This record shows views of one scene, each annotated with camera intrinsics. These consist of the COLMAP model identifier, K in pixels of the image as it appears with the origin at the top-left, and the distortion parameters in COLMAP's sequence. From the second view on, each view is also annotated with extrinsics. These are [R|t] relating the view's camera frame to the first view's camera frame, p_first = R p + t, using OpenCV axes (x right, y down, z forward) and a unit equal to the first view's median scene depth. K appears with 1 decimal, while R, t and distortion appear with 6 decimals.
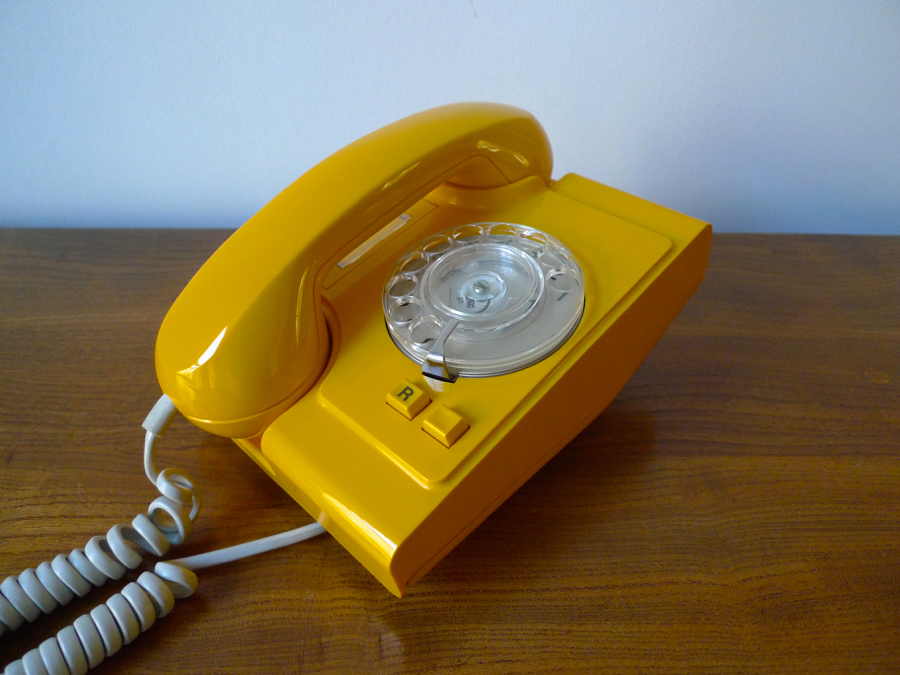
lens RADIAL K [[642.8, 0, 448.7], [0, 642.8, 335.2], [0, 0, 1]] dist [-0.044129, 0.009363]
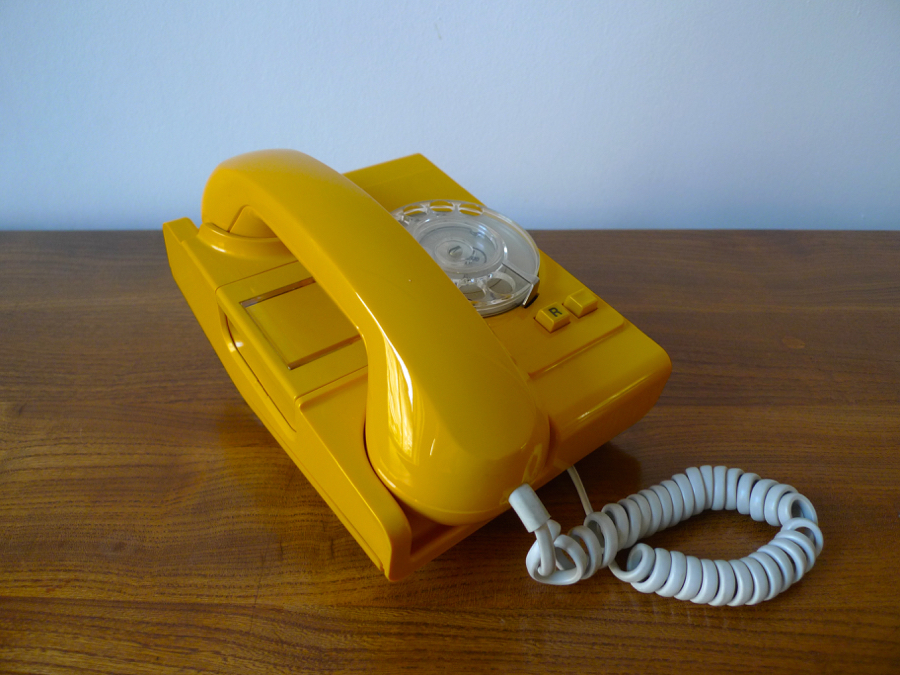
lens RADIAL K [[642.8, 0, 447.5], [0, 642.8, 334.4], [0, 0, 1]] dist [-0.044129, 0.009363]
pose [[0.999928, -0.007034, -0.009728, 0.105210], [0.006473, 0.998377, -0.056582, 0.145828], [0.010111, 0.056515, 0.998351, -0.168769]]
